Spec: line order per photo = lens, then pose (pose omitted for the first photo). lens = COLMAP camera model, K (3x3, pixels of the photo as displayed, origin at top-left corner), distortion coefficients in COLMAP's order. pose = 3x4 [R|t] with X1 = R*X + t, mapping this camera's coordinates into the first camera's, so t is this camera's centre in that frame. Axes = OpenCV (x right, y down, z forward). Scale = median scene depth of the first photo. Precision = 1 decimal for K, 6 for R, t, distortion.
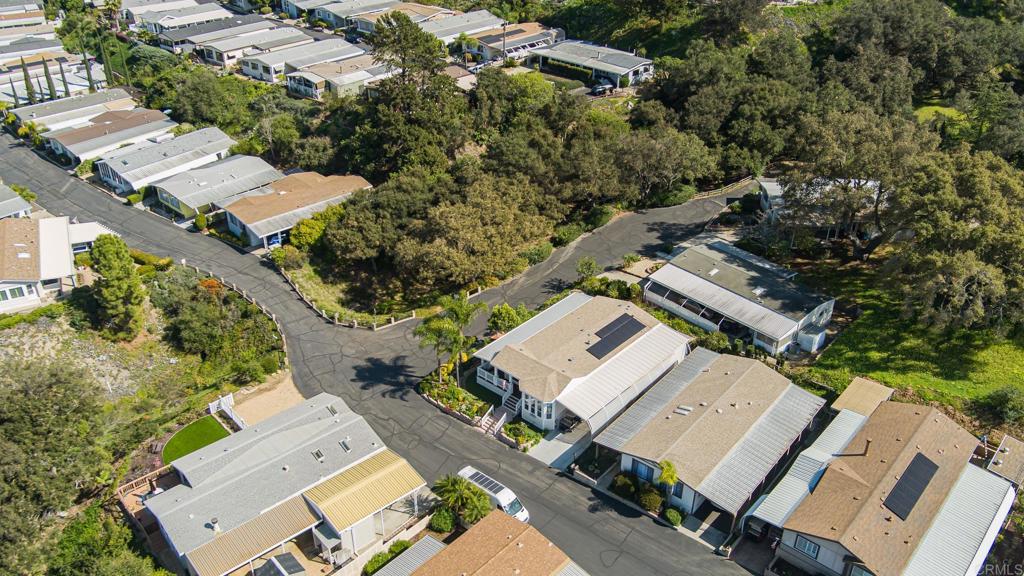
lens RADIAL K [[830.5, 0, 512.0], [0, 830.5, 288.0], [0, 0, 1]] dist [-0.048579, -0.001429]
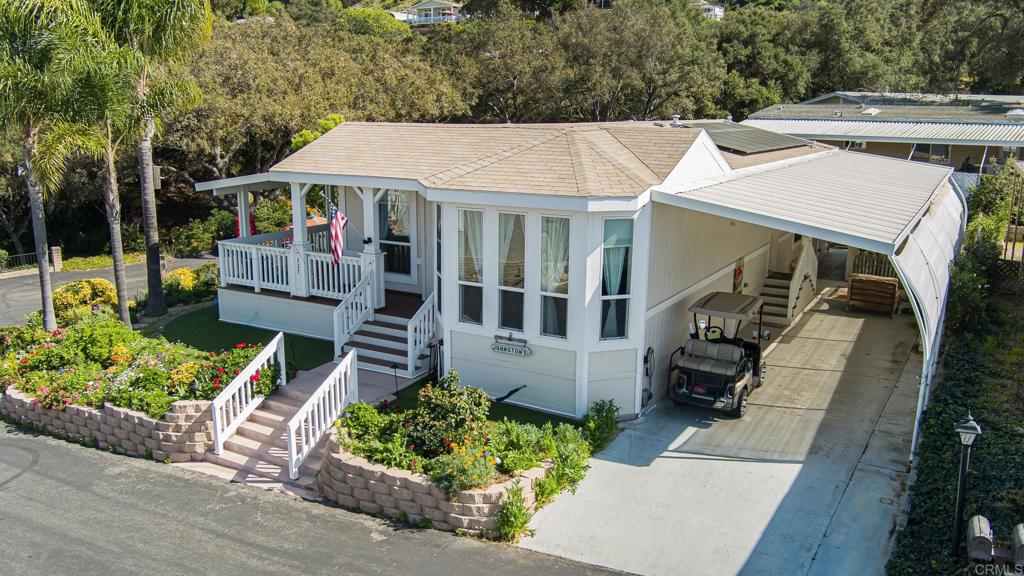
lens RADIAL K [[830.5, 0, 512.0], [0, 830.5, 288.0], [0, 0, 1]] dist [-0.048579, -0.001429]
pose [[0.977905, -0.035605, 0.205994, -0.010424], [0.098566, 0.947512, -0.304147, 0.191879], [-0.184353, 0.317731, 0.930086, 0.816417]]
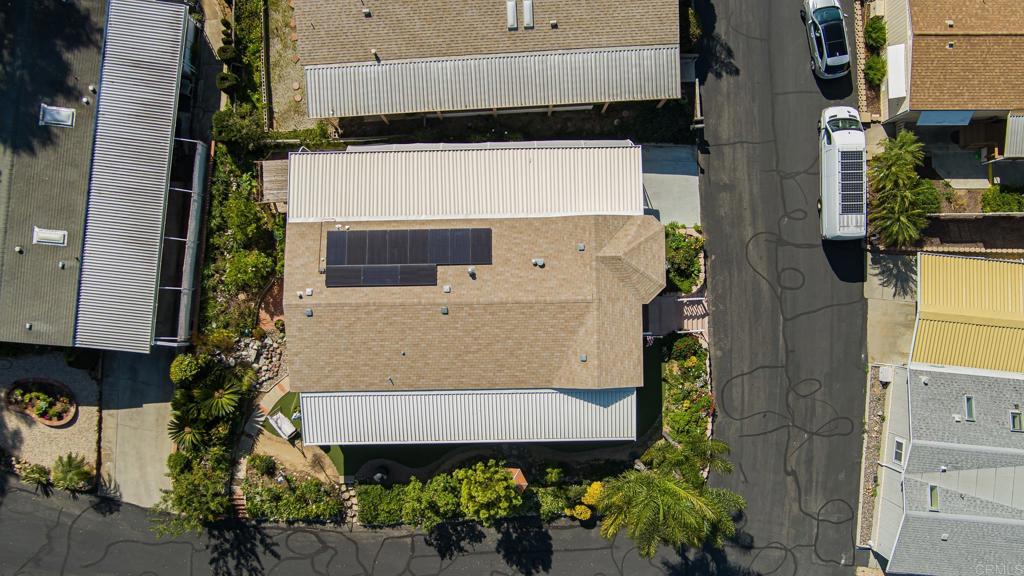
lens RADIAL K [[830.5, 0, 512.0], [0, 830.5, 288.0], [0, 0, 1]] dist [-0.048579, -0.001429]
pose [[-0.683854, -0.729568, 0.008580, 0.068179], [0.371434, -0.337990, 0.864754, -0.360043], [-0.627997, 0.594553, 0.502122, 0.777200]]
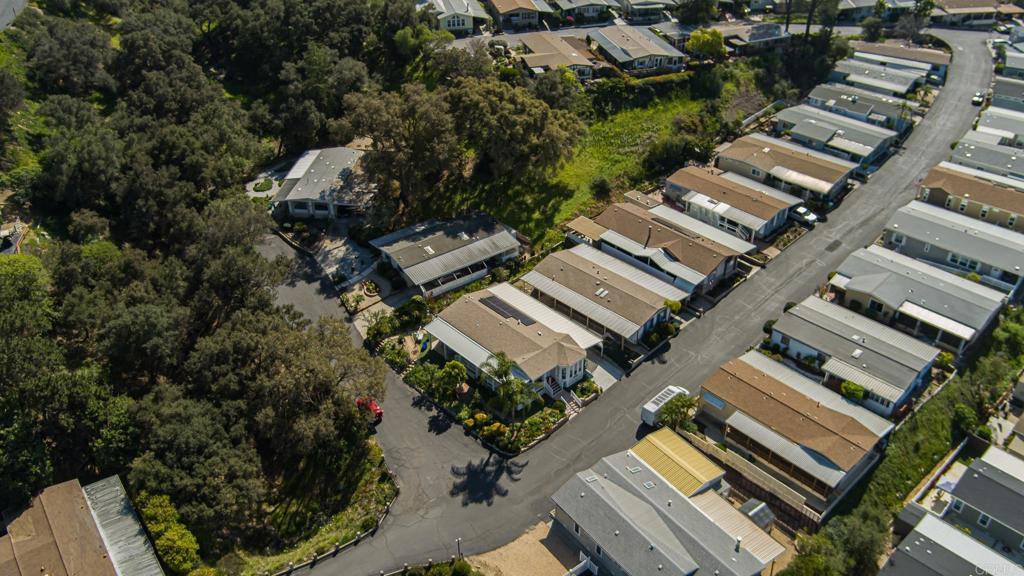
lens RADIAL K [[830.5, 0, 512.0], [0, 830.5, 288.0], [0, 0, 1]] dist [-0.048579, -0.001429]
pose [[0.081722, -0.566493, 0.820004, -0.937329], [0.502799, 0.733817, 0.456842, -0.568911], [-0.860531, 0.374963, 0.344802, 0.581406]]
